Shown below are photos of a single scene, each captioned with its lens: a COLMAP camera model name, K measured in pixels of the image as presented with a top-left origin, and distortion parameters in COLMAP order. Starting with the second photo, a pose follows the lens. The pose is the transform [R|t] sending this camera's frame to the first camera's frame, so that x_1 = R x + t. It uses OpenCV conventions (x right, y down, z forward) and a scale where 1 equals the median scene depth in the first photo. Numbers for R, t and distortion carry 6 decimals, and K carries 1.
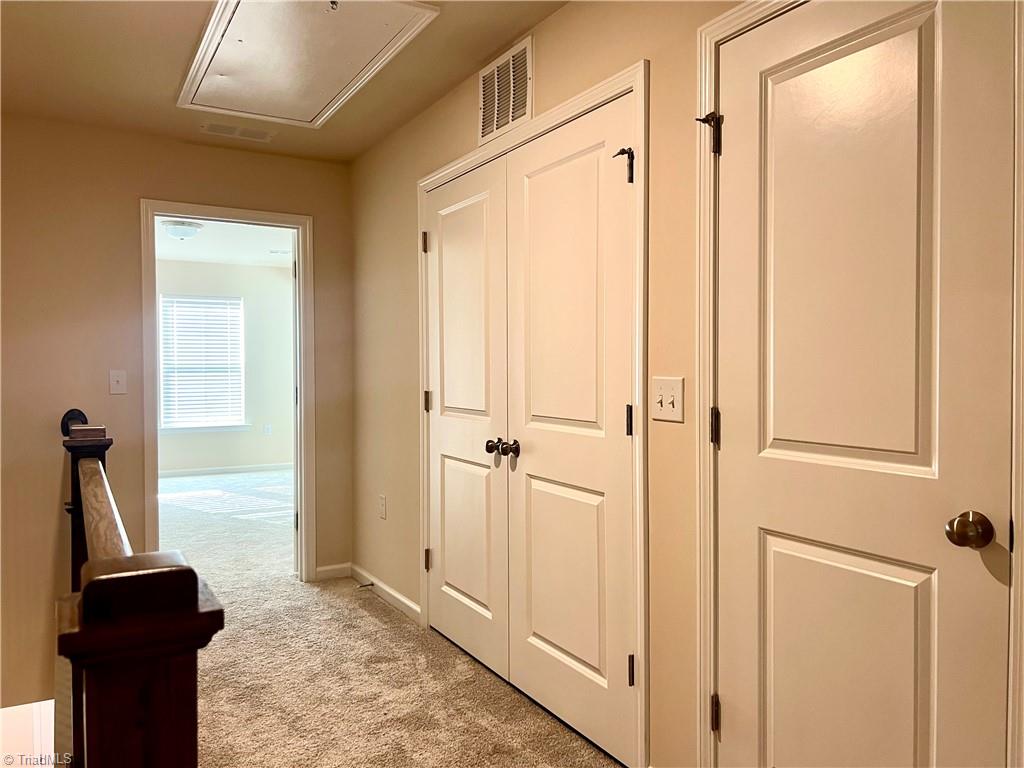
lens RADIAL K [[773.6, 0, 512.9], [0, 773.6, 384.2], [0, 0, 1]] dist [0.002801, -0.000848]
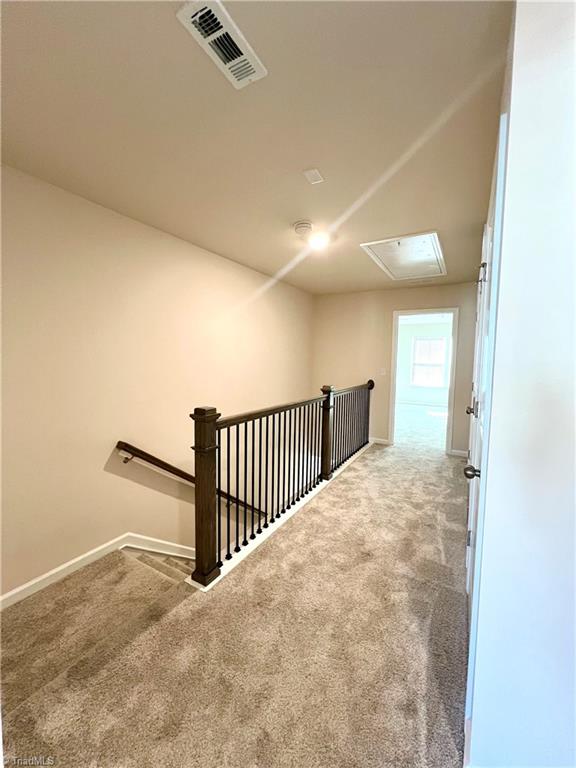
lens RADIAL K [[307.2, 0, 289.2], [0, 307.2, 380.8], [0, 0, 1]] dist [-0.001985, 0.000093]
pose [[0.497382, 0.077990, -0.864019, 0.447131], [-0.042845, 0.996944, 0.065324, -0.035587], [0.866473, 0.004528, 0.499203, 0.073636]]
